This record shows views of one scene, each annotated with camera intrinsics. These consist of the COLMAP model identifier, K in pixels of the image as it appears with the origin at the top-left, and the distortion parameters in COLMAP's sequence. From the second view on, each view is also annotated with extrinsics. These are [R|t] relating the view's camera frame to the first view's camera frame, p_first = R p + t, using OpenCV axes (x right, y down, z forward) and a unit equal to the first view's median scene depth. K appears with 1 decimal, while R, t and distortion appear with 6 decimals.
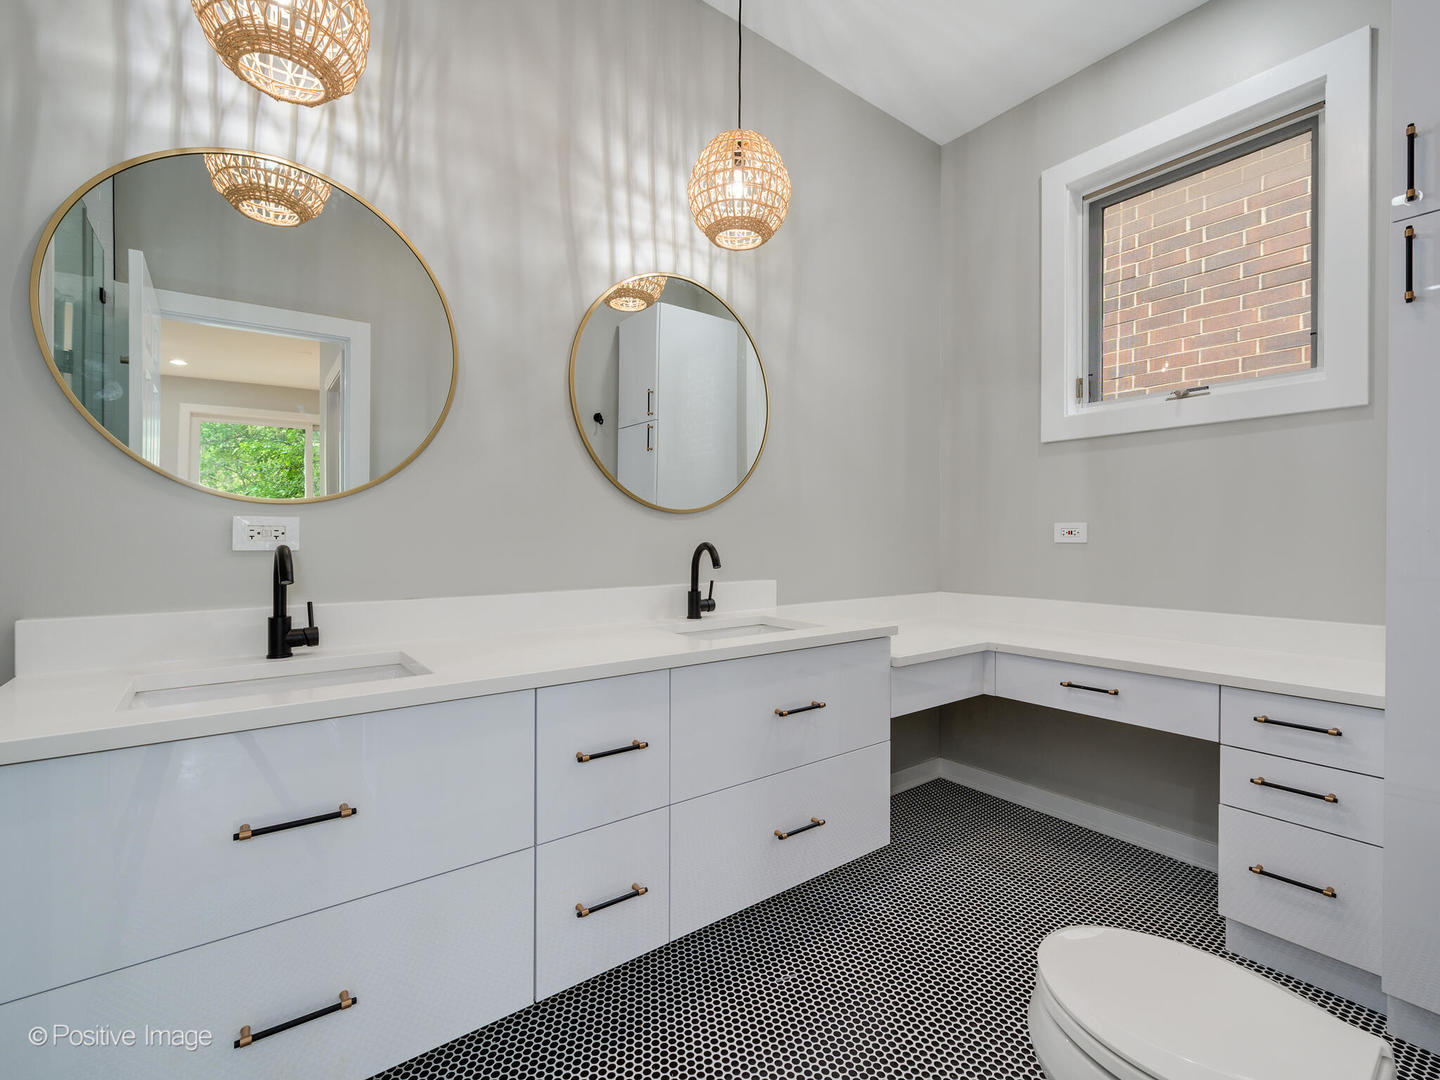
lens RADIAL K [[630.1, 0, 719.2], [0, 630.1, 536.4], [0, 0, 1]] dist [0.000700, -0.000487]
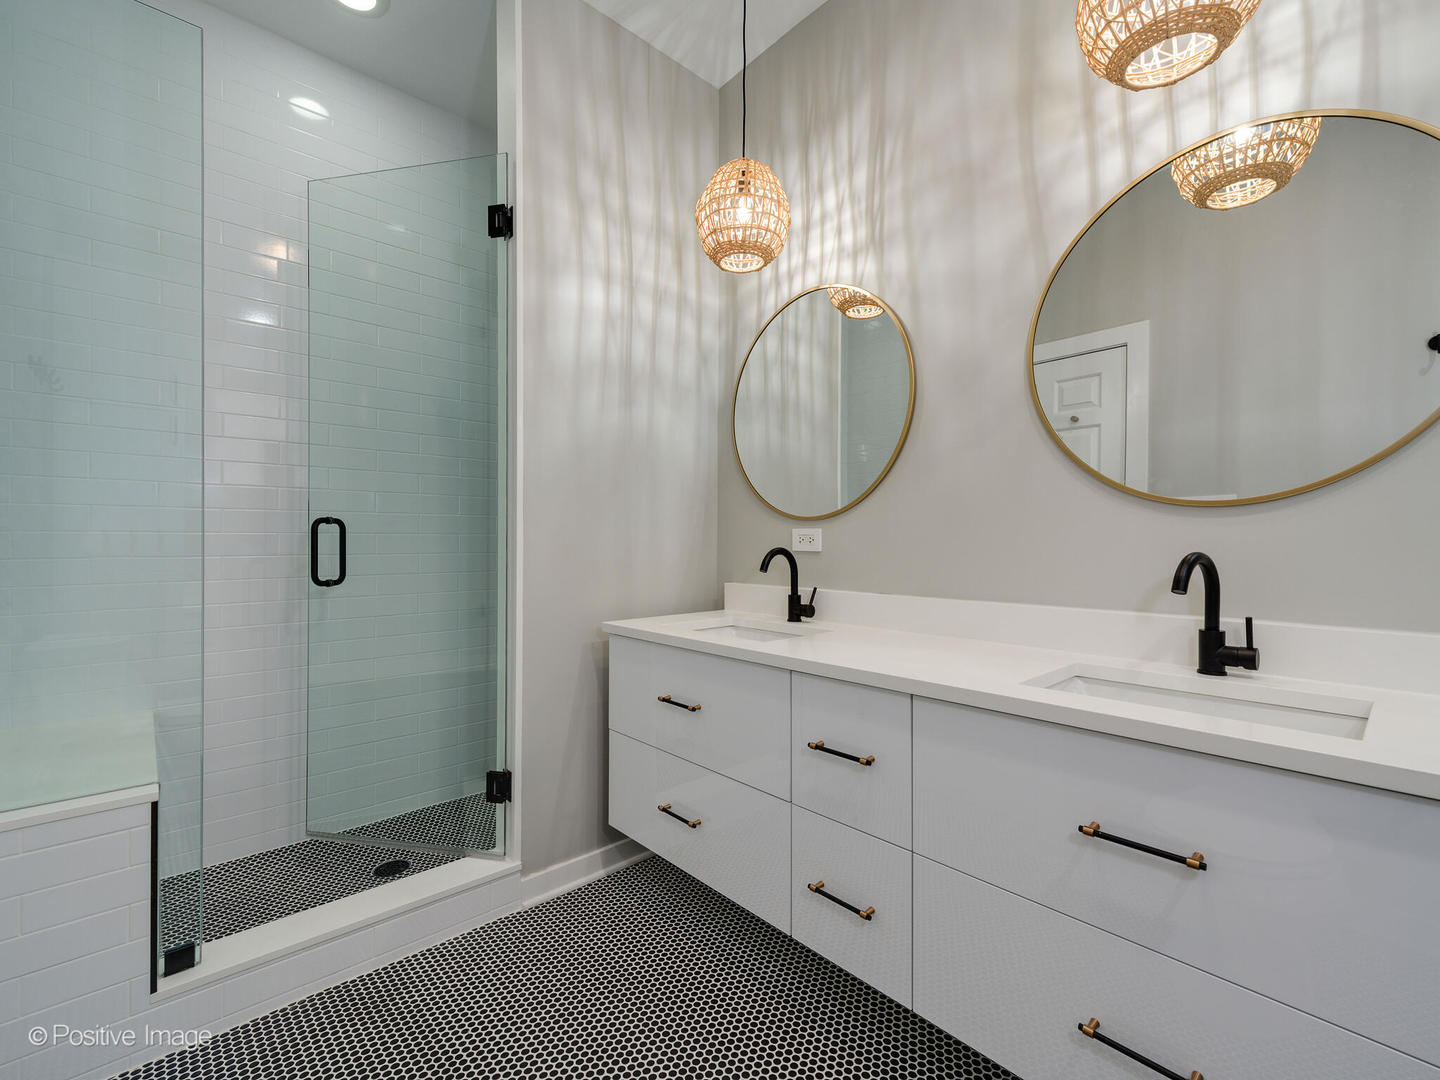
lens RADIAL K [[655.4, 0, 692.2], [0, 655.4, 535.8], [0, 0, 1]] dist [0.009740, 0.000001]
pose [[0.061760, -0.010491, -0.998036, 0.717487], [-0.002771, 0.999939, -0.010683, 0.001739], [0.998087, 0.003425, 0.061727, 0.540572]]
